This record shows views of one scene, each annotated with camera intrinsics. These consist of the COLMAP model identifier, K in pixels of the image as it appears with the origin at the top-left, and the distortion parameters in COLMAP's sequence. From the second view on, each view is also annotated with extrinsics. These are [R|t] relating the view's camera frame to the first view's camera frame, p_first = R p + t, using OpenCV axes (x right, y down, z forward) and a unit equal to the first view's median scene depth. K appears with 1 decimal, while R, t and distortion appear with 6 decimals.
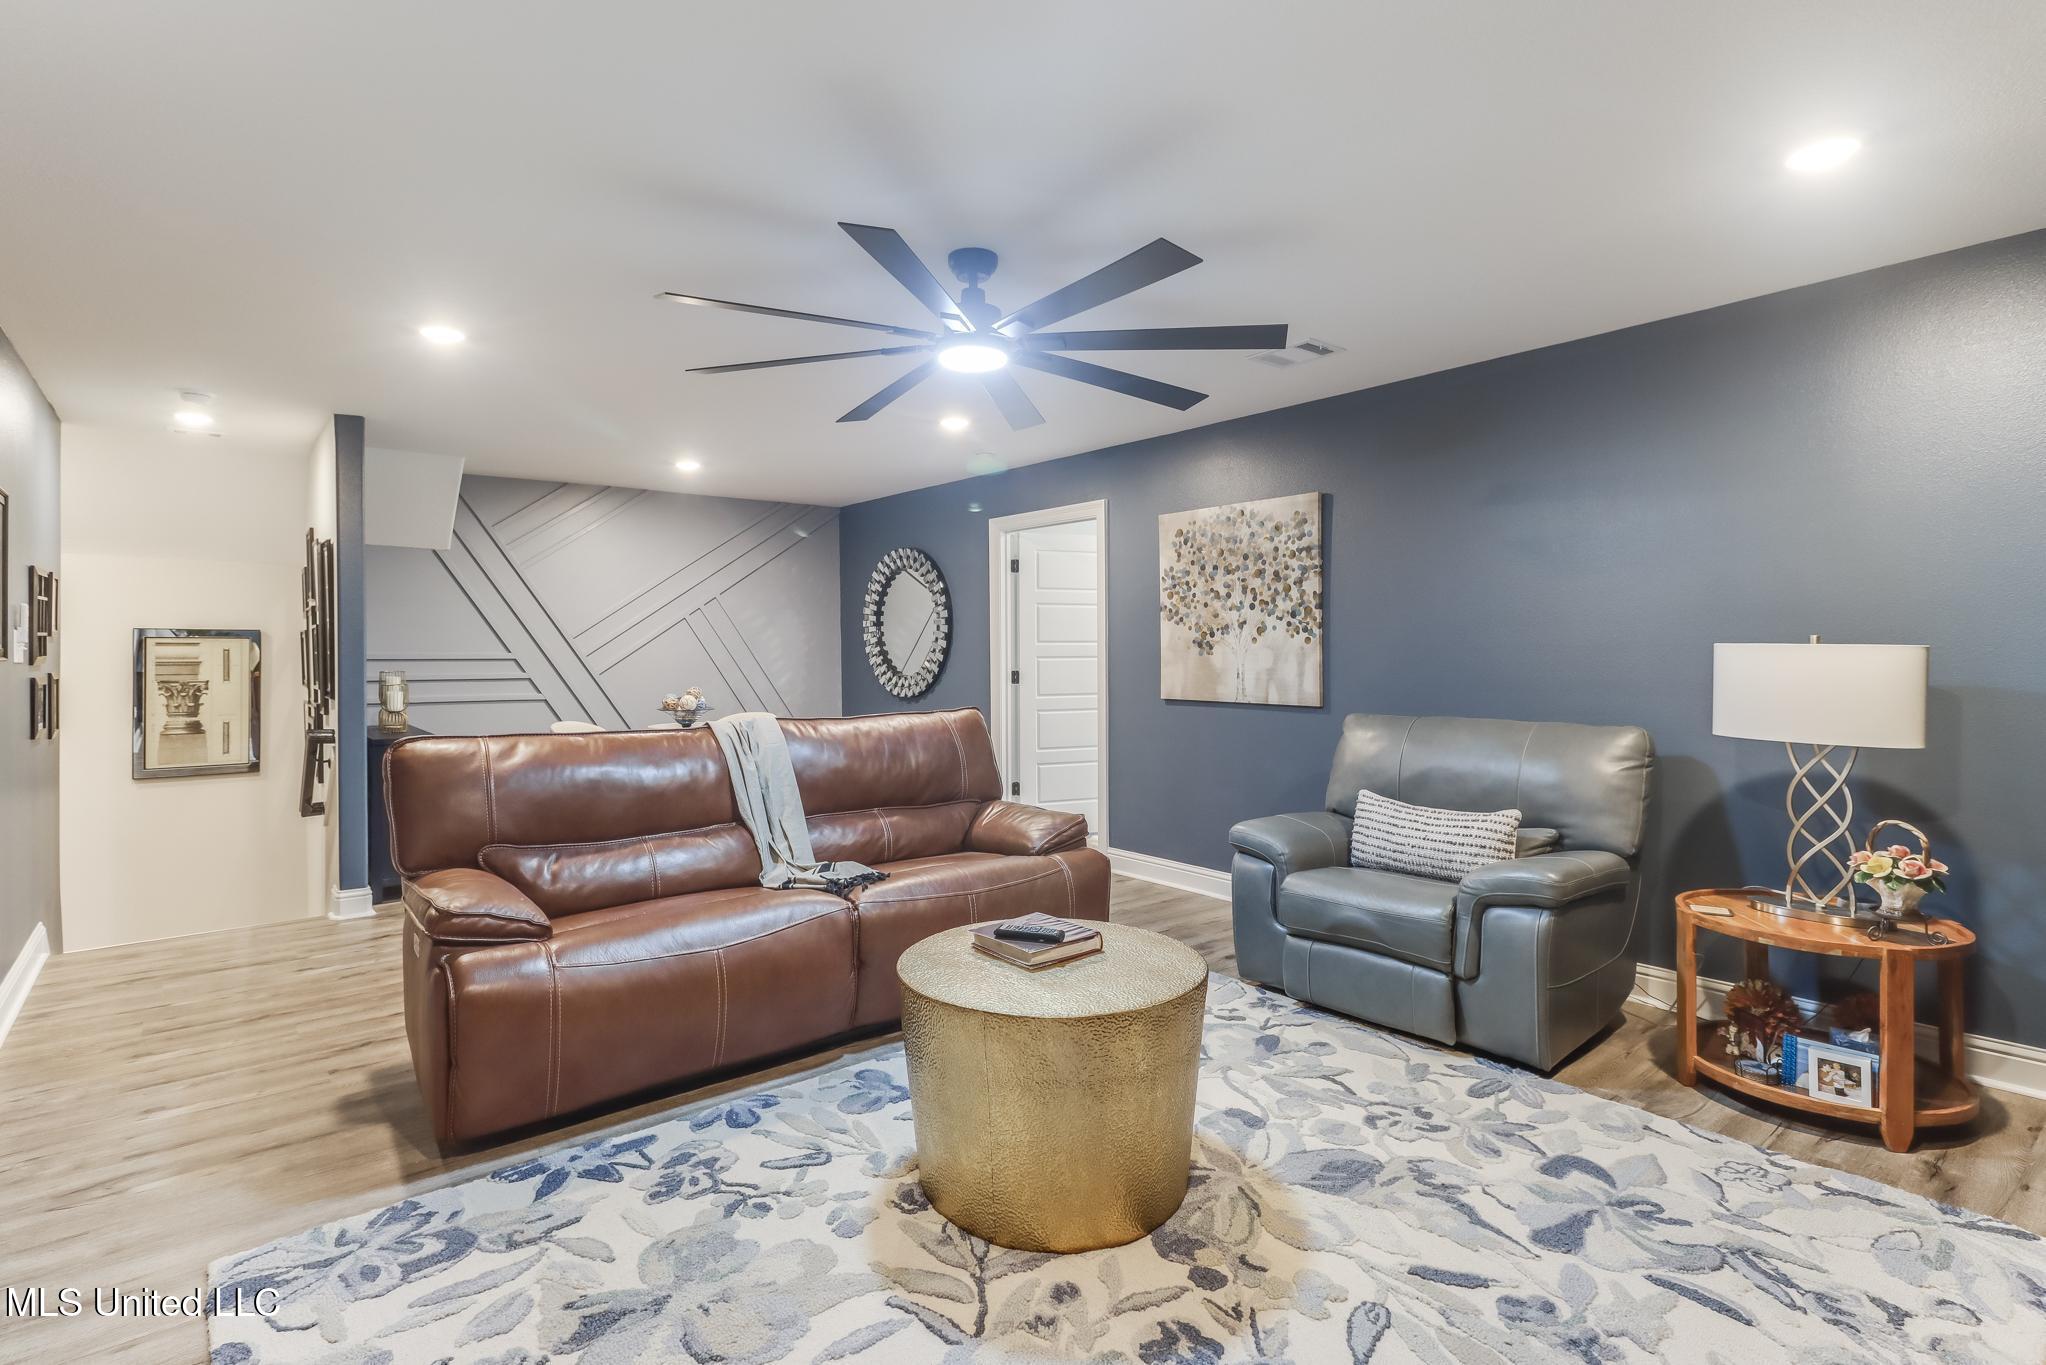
lens RADIAL K [[977.8, 0, 1017.0], [0, 977.8, 669.9], [0, 0, 1]] dist [-0.001503, -0.000290]
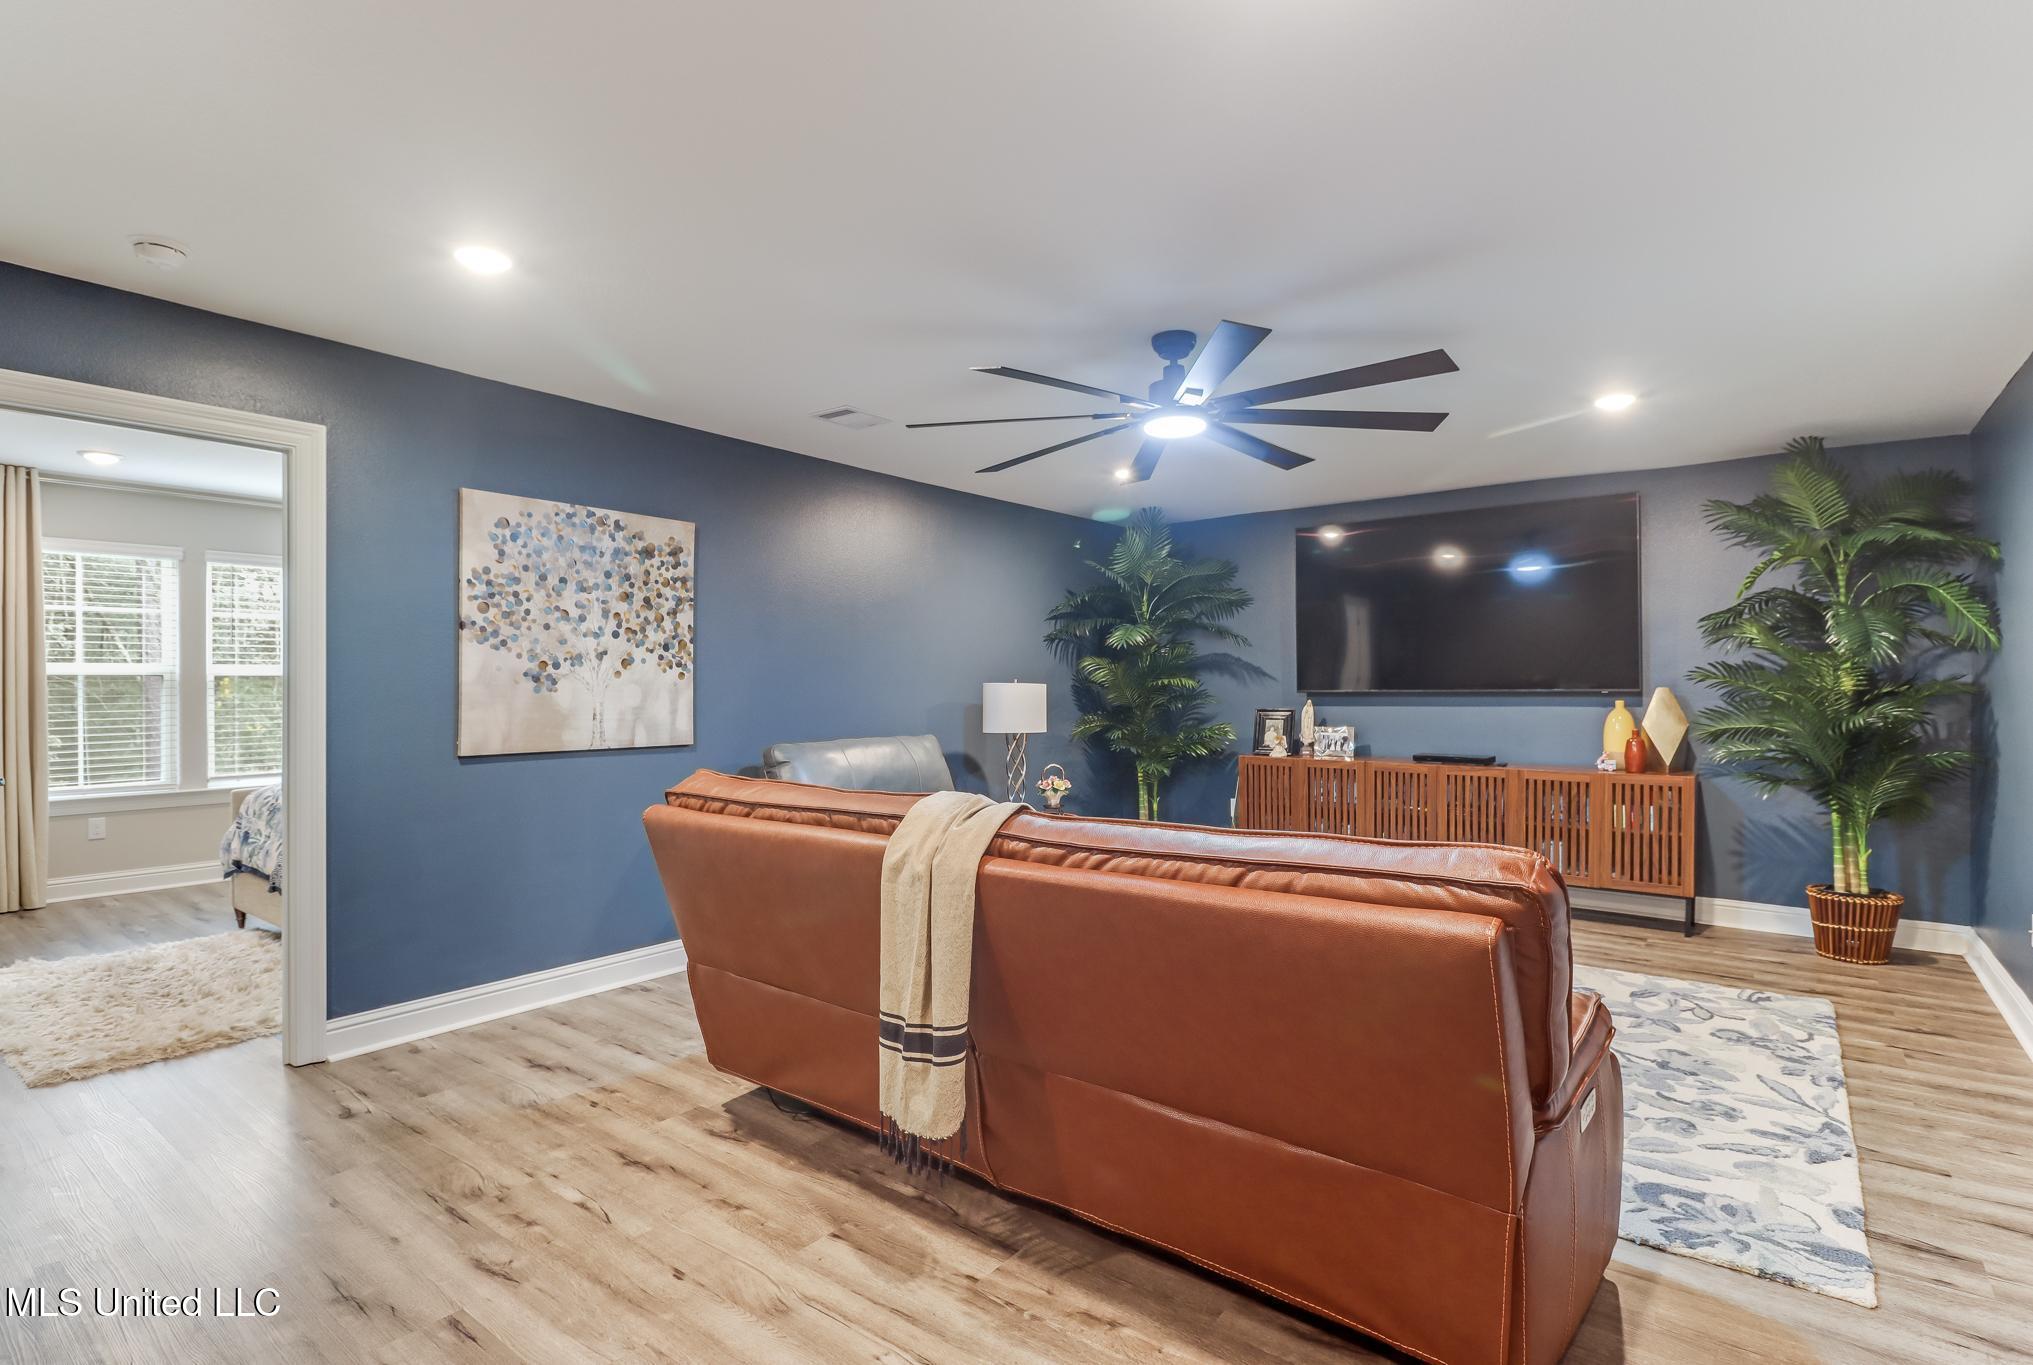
lens RADIAL K [[977.1, 0, 1011.3], [0, 977.1, 687.0], [0, 0, 1]] dist [0.005372, 0.000368]
pose [[-0.206167, -0.000781, 0.978517, -0.673096], [0.014568, 0.999886, 0.003867, -0.017704], [-0.978408, 0.015053, -0.206132, 0.852001]]
